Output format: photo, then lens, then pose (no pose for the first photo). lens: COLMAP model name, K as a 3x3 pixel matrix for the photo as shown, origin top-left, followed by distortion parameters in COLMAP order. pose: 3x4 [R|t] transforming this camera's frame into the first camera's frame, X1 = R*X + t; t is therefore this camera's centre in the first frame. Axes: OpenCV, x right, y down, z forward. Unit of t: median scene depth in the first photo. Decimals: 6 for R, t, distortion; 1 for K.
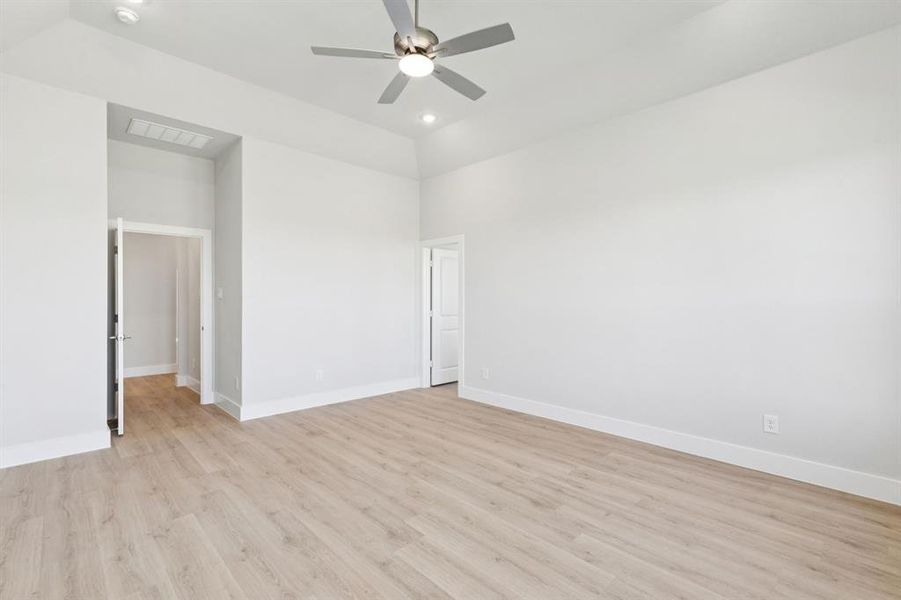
lens RADIAL K [[407.0, 0, 450.3], [0, 407.0, 302.9], [0, 0, 1]] dist [0.007714, -0.000590]
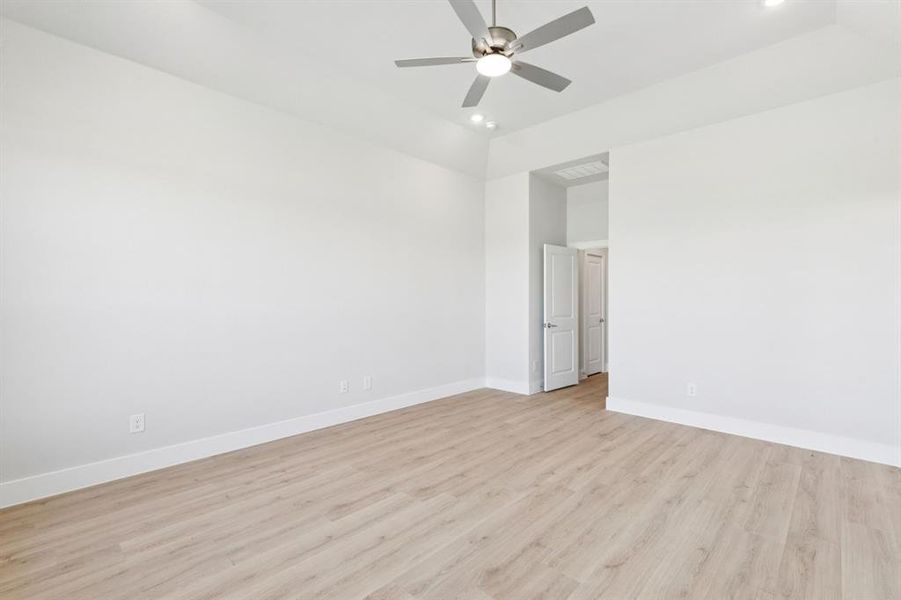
lens RADIAL K [[407.0, 0, 452.5], [0, 407.0, 302.5], [0, 0, 1]] dist [0.007714, -0.000590]
pose [[0.050205, 0.007334, -0.998712, 0.775302], [-0.010768, 0.999919, 0.006801, -0.004033], [0.998681, 0.010412, 0.050280, 0.722896]]
